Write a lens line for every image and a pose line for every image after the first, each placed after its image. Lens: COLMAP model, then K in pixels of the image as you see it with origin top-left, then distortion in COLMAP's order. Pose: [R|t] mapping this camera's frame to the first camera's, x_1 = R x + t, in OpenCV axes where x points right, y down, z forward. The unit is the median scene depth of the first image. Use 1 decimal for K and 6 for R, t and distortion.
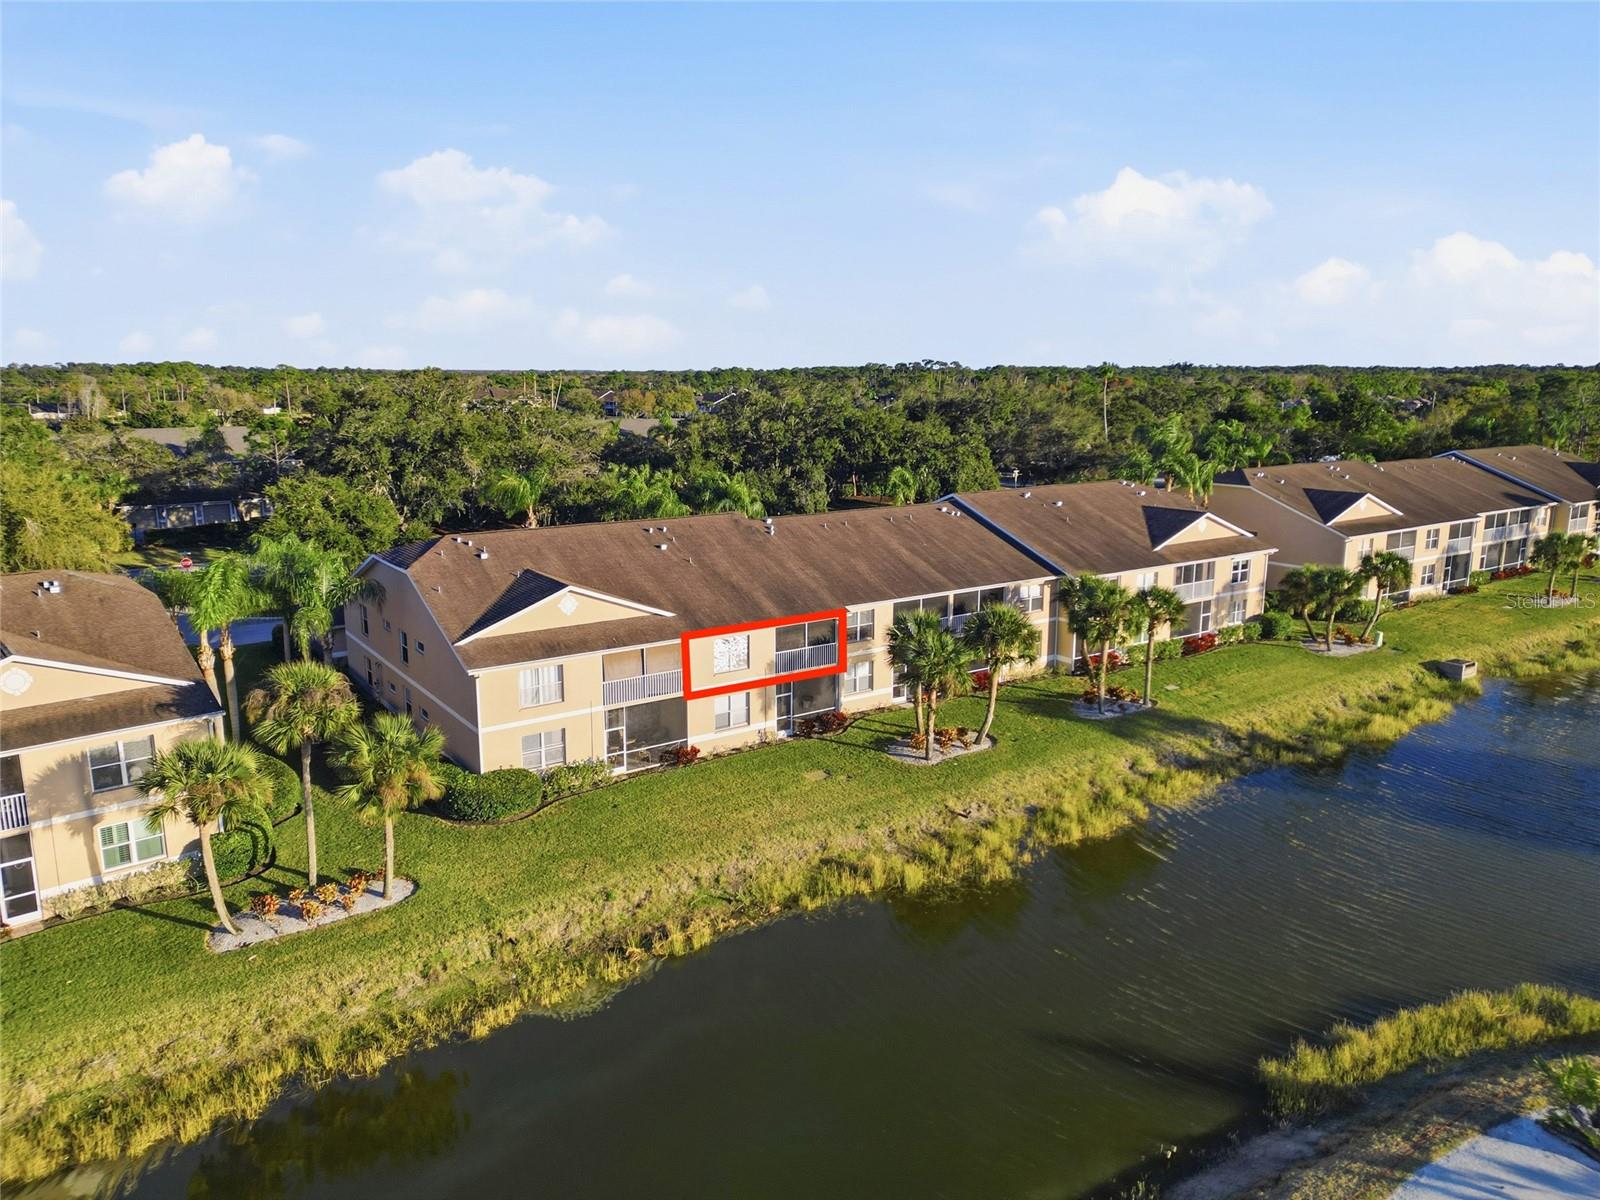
lens RADIAL K [[1122.2, 0, 799.1], [0, 1122.2, 586.2], [0, 0, 1]] dist [0.052158, -0.048371]
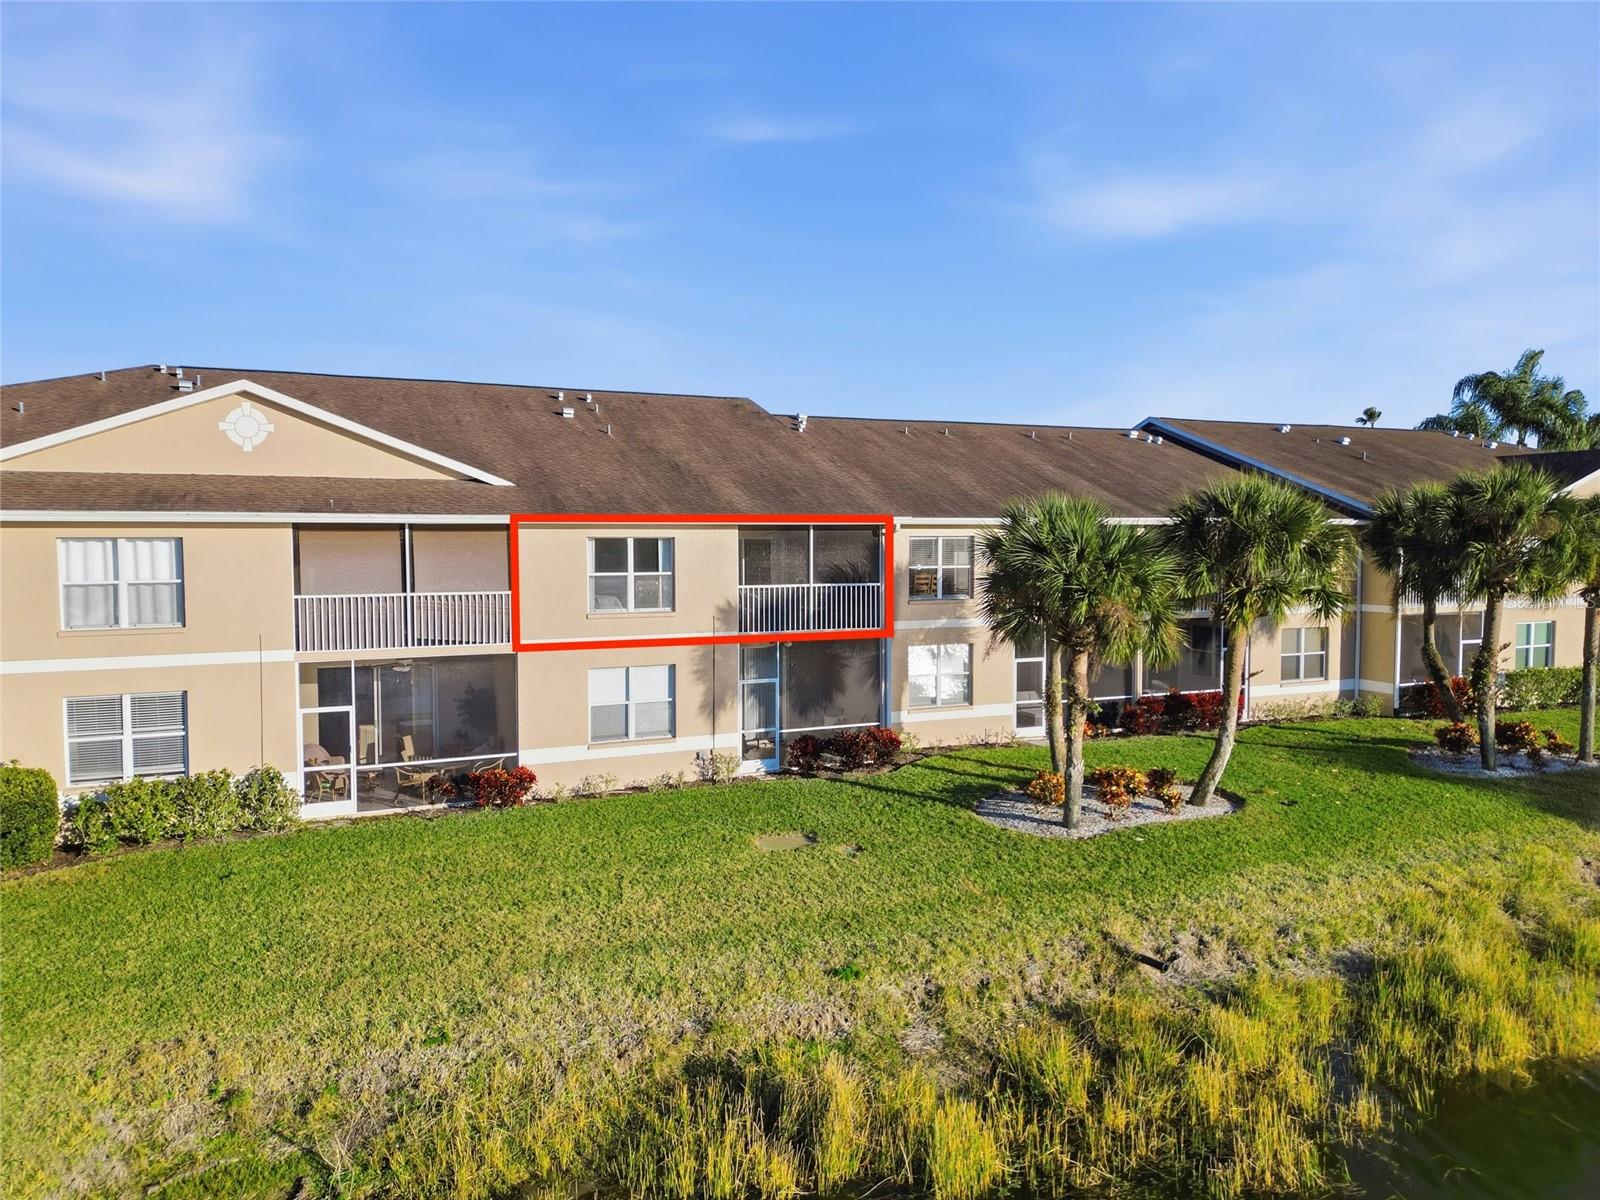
lens RADIAL K [[1122.2, 0, 798.6], [0, 1122.2, 607.4], [0, 0, 1]] dist [0.052158, -0.048371]
pose [[0.982775, 0.008996, -0.184585, 0.089848], [-0.032074, 0.991959, -0.122425, 0.124831], [0.181999, 0.126236, 0.975162, 0.552280]]
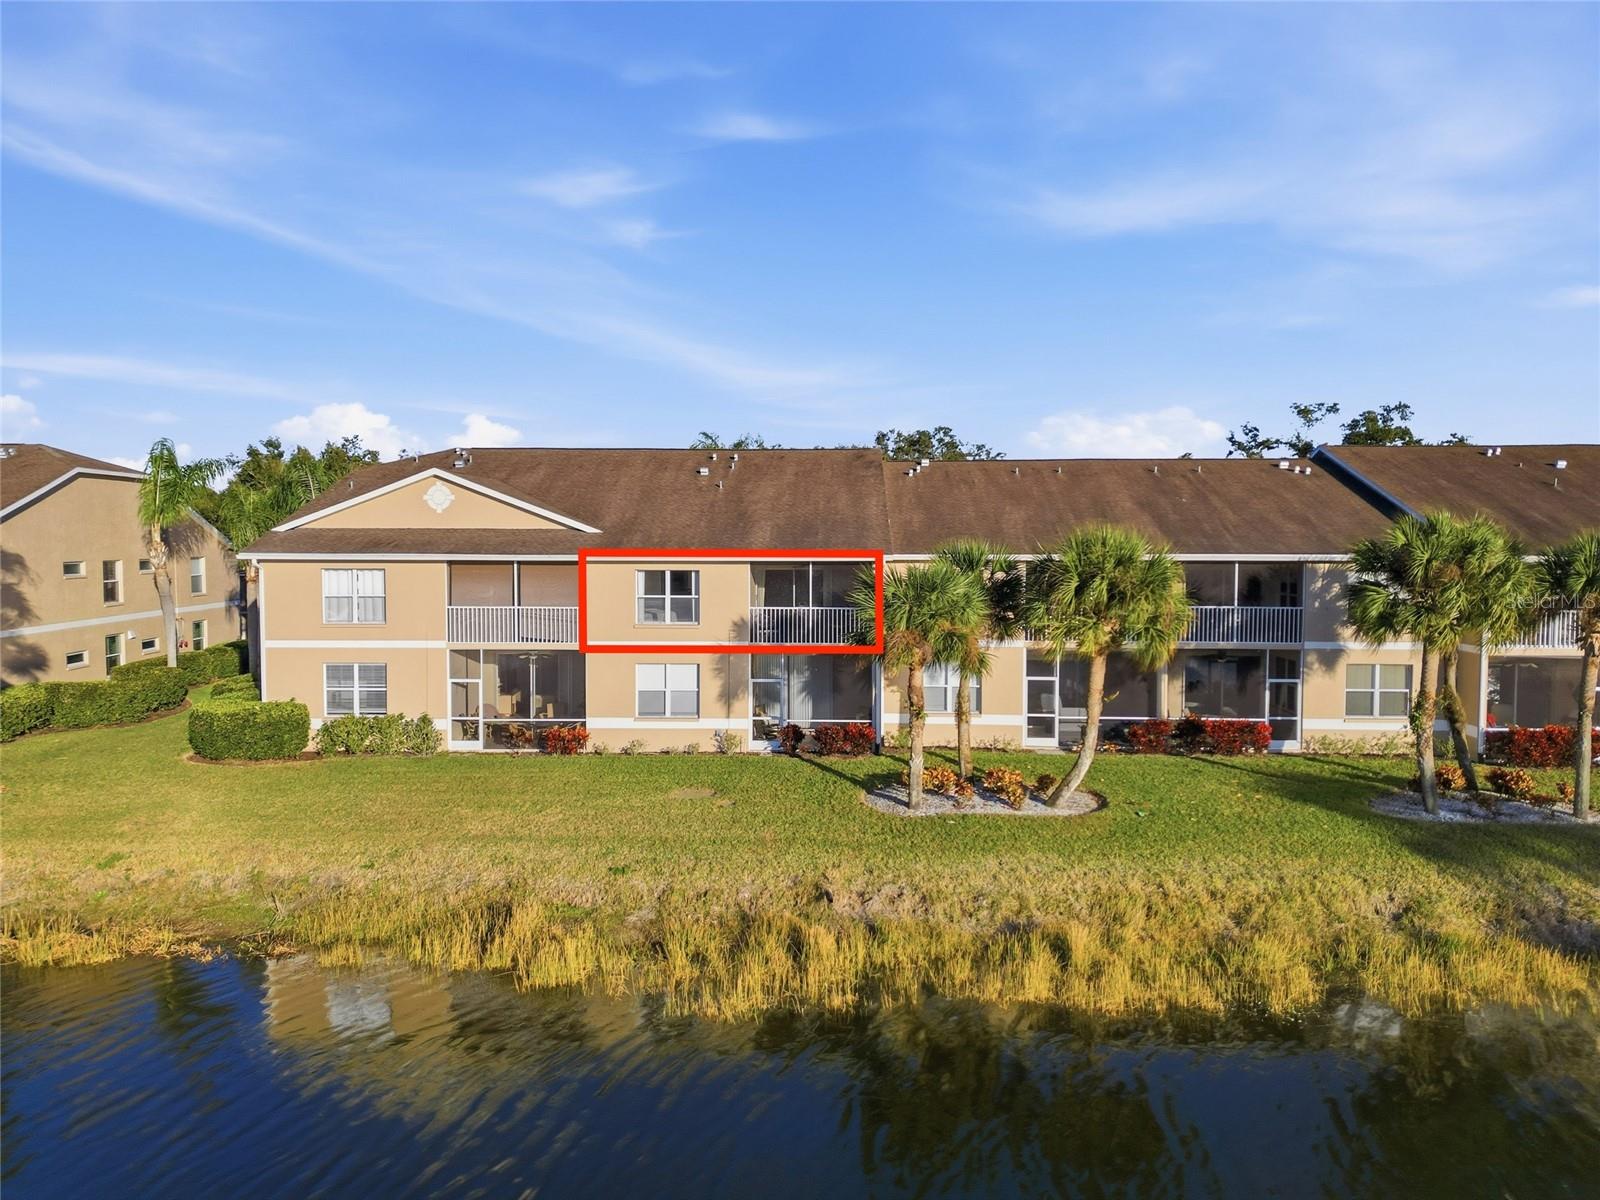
lens RADIAL K [[1122.2, 0, 800.8], [0, 1122.2, 604.6], [0, 0, 1]] dist [0.052158, -0.048371]
pose [[0.802227, 0.035561, -0.595959, 0.368401], [-0.113902, 0.989005, -0.094311, 0.113084], [0.586053, 0.143540, 0.797458, 0.526801]]
